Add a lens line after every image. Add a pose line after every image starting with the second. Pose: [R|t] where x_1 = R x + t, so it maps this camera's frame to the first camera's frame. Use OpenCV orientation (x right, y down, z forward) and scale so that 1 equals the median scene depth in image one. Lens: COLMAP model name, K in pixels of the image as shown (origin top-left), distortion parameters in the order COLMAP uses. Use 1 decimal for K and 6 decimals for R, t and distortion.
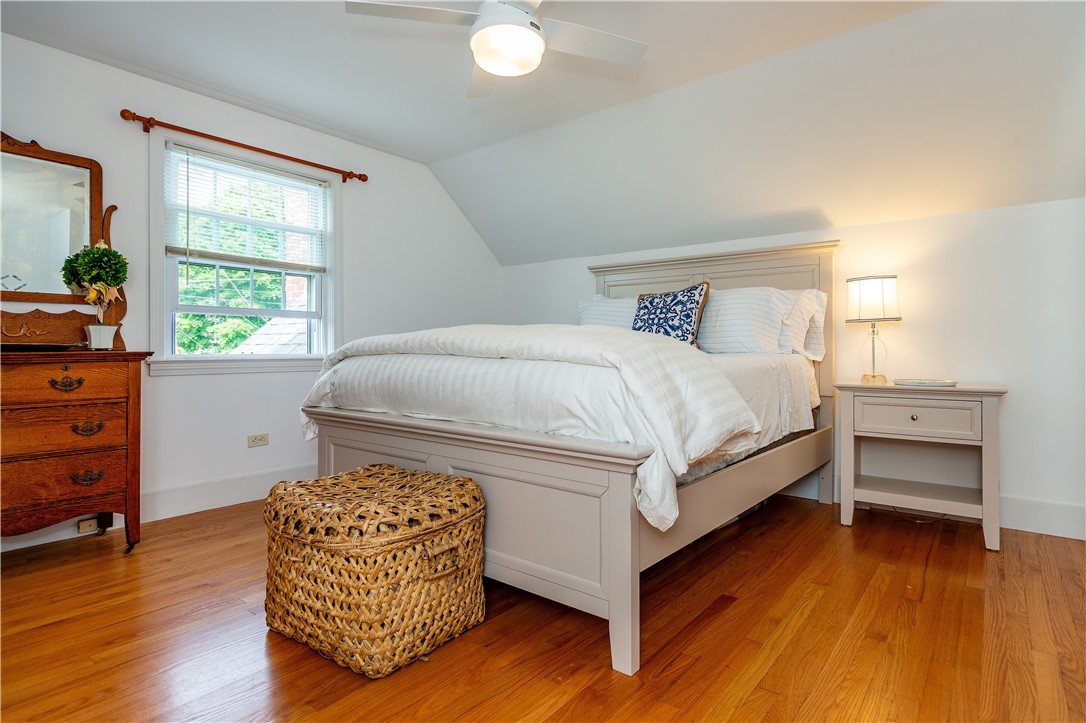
lens RADIAL K [[554.5, 0, 547.2], [0, 554.5, 357.8], [0, 0, 1]] dist [0.025862, -0.021526]
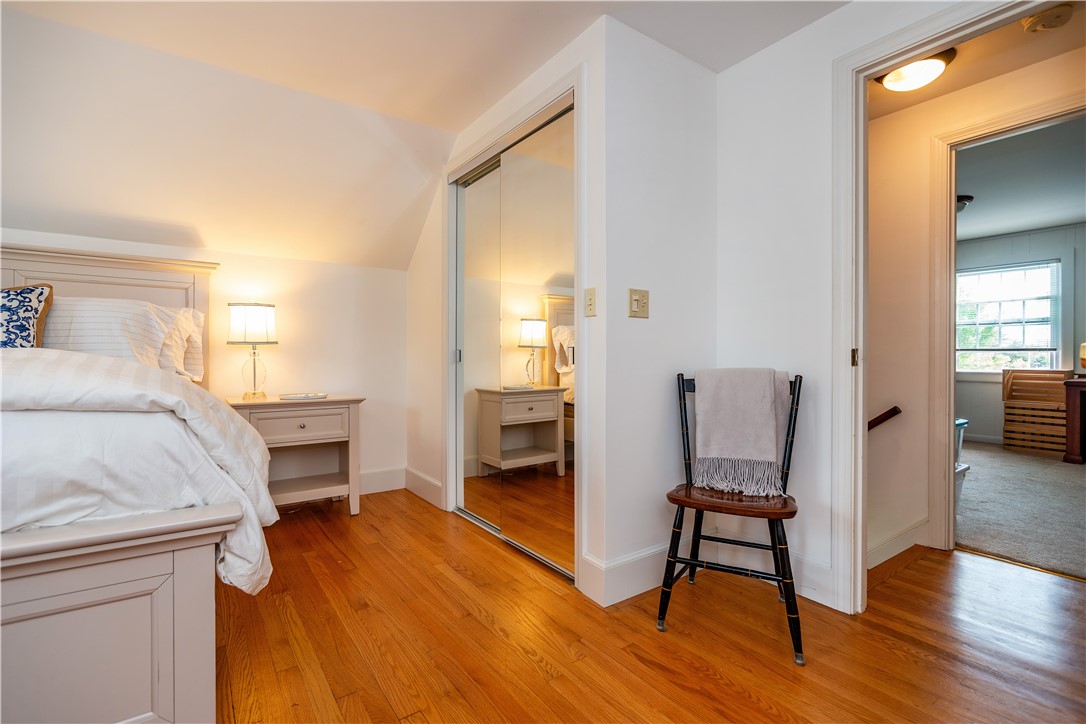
lens RADIAL K [[498.9, 0, 543.0], [0, 498.9, 362.0], [0, 0, 1]] dist [-0.000546, 0.000844]
pose [[0.272483, -0.008231, 0.962125, -0.214913], [0.016423, 0.999858, 0.003903, -0.024330], [-0.962020, 0.014737, 0.272579, 0.181238]]
